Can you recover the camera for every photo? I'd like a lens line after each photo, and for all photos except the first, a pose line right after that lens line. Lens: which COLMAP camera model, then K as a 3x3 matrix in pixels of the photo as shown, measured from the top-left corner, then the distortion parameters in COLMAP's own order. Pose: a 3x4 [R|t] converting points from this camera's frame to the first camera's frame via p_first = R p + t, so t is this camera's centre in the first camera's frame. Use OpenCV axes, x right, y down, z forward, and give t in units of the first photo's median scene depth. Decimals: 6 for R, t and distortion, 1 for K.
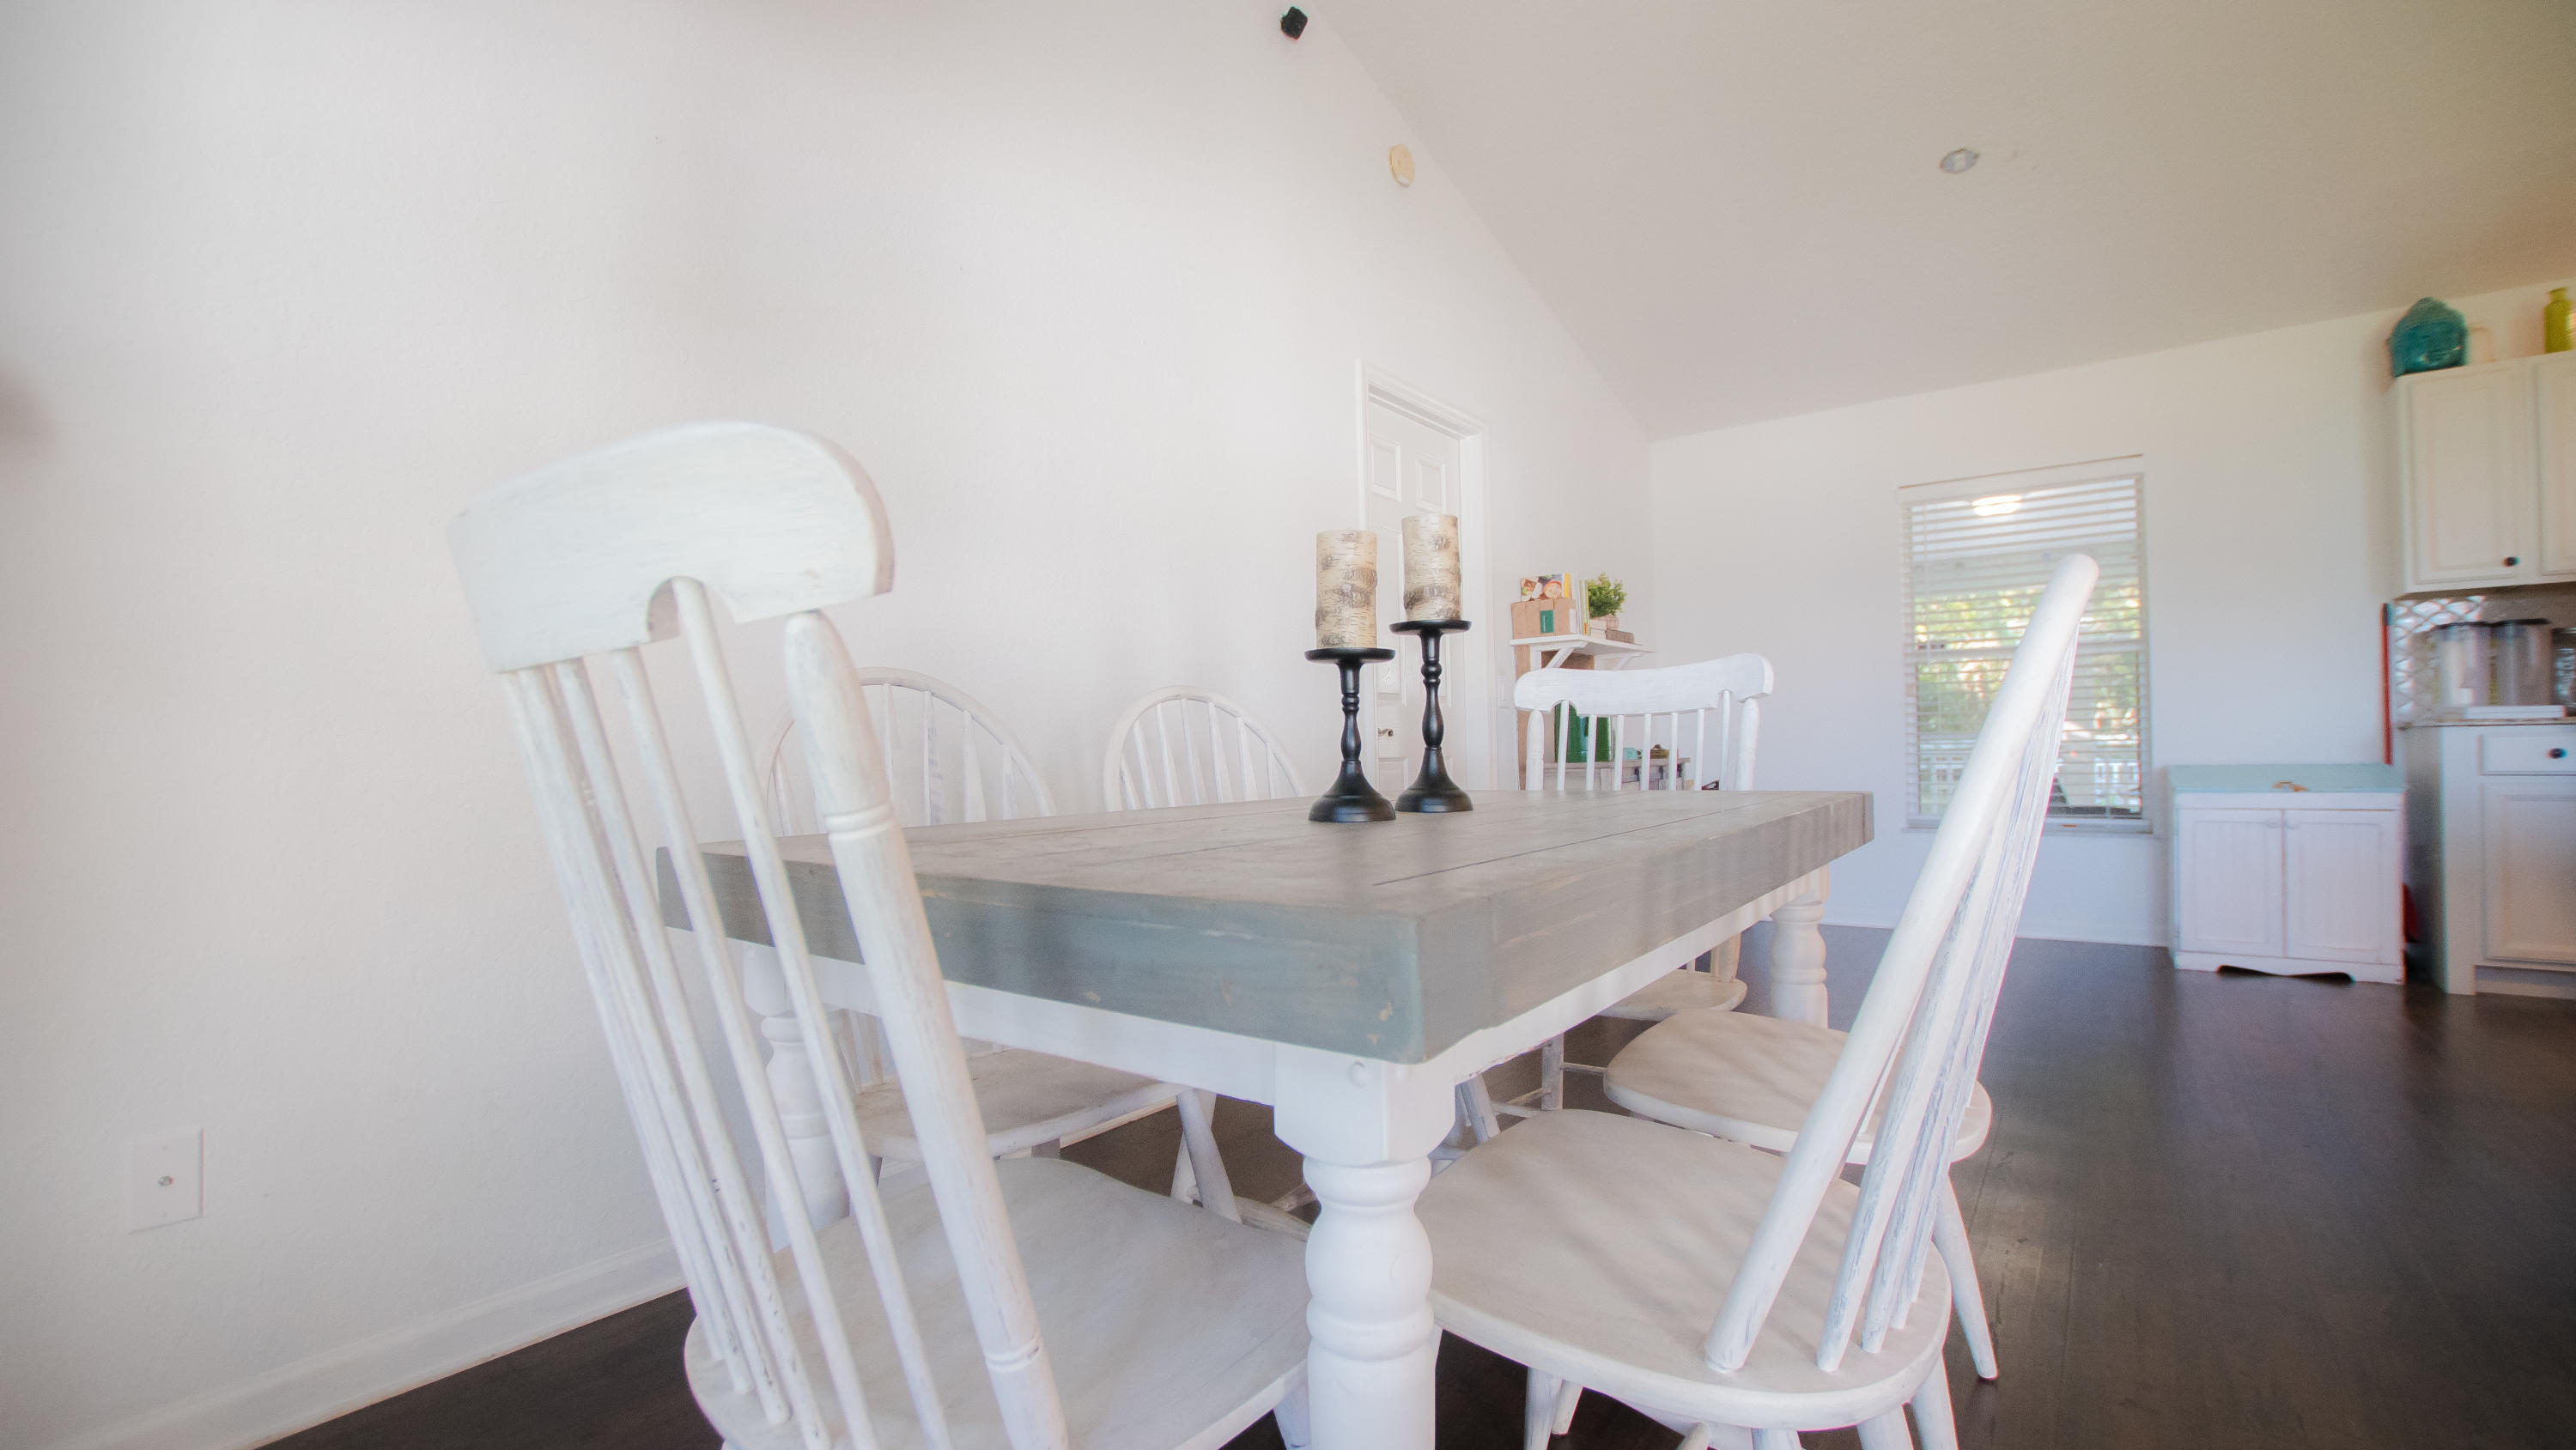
lens RADIAL K [[1137.2, 0, 1291.2], [0, 1137.2, 709.9], [0, 0, 1]] dist [-0.031313, 0.002816]
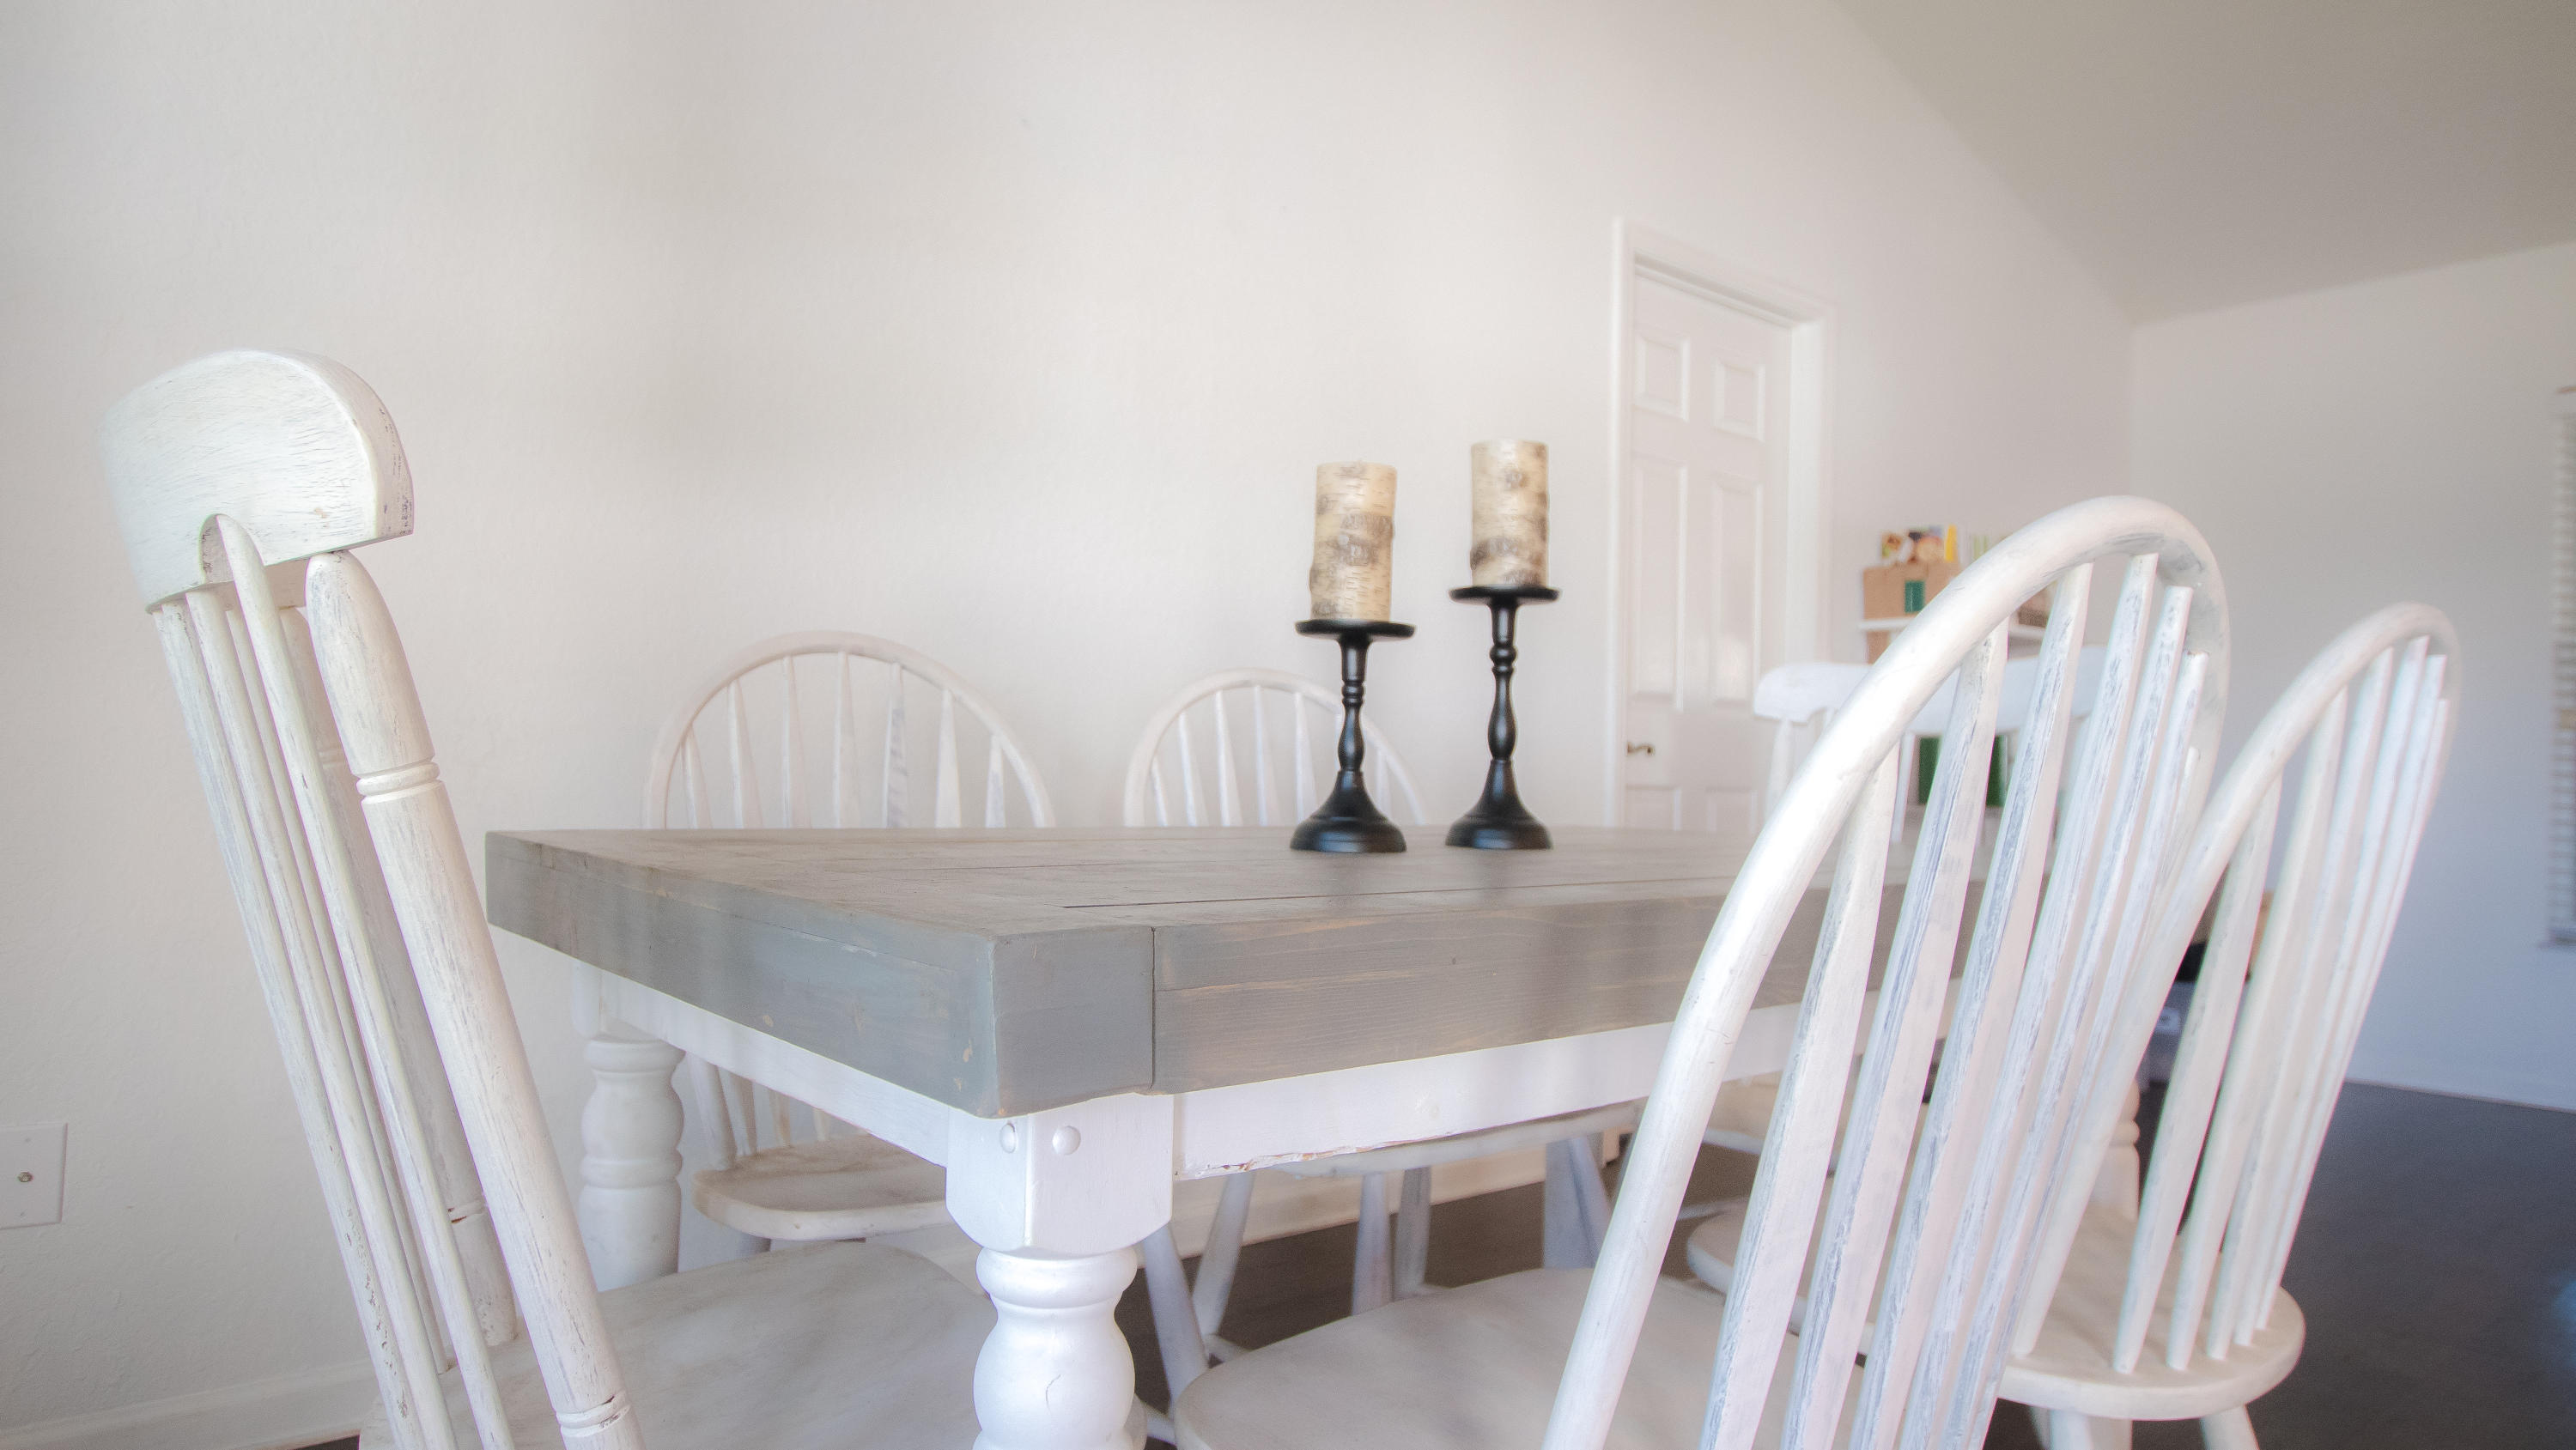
lens RADIAL K [[1600.0, 0, 1289.3], [0, 1600.0, 709.6], [0, 0, 1]] dist [-0.007487, 0.002534]
pose [[0.972097, 0.037120, -0.231623, 0.231973], [-0.037655, 0.999289, 0.002113, 0.003397], [0.231537, 0.006667, 0.972803, -0.029021]]
